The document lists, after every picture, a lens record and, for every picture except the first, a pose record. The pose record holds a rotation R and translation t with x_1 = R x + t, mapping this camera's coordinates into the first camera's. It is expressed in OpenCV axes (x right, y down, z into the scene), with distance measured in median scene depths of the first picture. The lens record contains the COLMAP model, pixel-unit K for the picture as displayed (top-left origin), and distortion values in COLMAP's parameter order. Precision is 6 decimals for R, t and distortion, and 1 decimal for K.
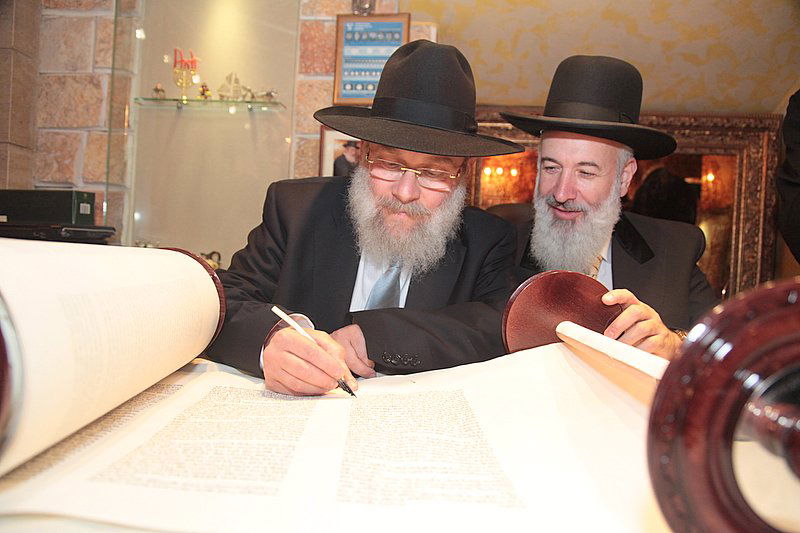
lens RADIAL K [[575.4, 0, 413.7], [0, 575.4, 268.7], [0, 0, 1]] dist [-0.075224, 0.049341]
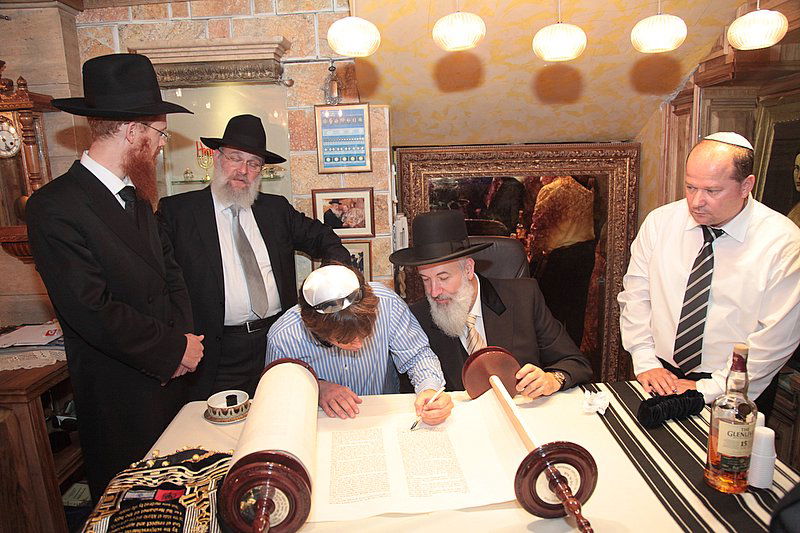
lens RADIAL K [[570.5, 0, 400.0], [0, 570.5, 266.5], [0, 0, 1]] dist [-0.108435, 0.076985]
pose [[0.994132, -0.094325, 0.052952, -0.039260], [0.082914, 0.978853, 0.187010, -0.304128], [-0.069472, -0.181522, 0.980930, -0.398378]]
